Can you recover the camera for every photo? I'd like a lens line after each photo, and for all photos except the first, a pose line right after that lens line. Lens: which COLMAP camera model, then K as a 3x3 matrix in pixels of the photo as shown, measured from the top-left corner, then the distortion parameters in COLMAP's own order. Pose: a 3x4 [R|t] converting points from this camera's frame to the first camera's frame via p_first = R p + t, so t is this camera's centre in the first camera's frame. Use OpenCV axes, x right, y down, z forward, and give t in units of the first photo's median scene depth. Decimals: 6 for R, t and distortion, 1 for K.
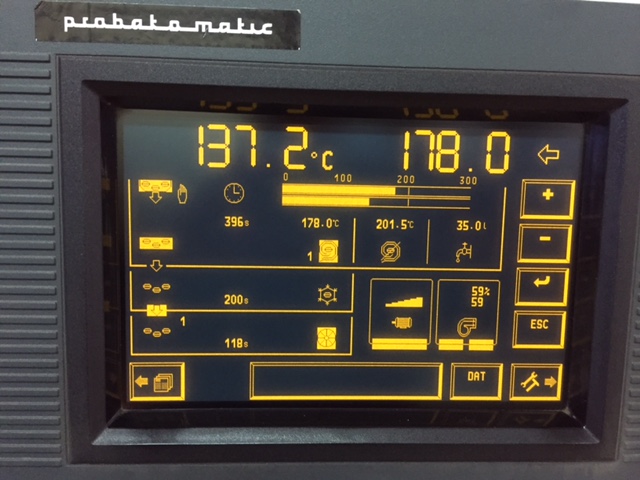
lens RADIAL K [[548.6, 0, 316.8], [0, 548.6, 241.2], [0, 0, 1]] dist [0.070762, -0.116447]
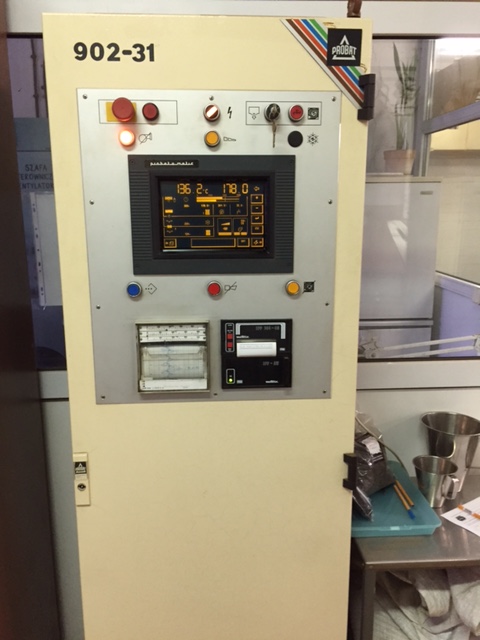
lens RADIAL K [[548.6, 0, 242.4], [0, 548.6, 318.3], [0, 0, 1]] dist [0.070762, -0.116447]
pose [[0.999368, -0.029954, -0.019118, 0.358834], [0.030216, 0.999451, 0.013593, 0.816957], [0.018701, -0.014162, 0.999725, -3.419542]]
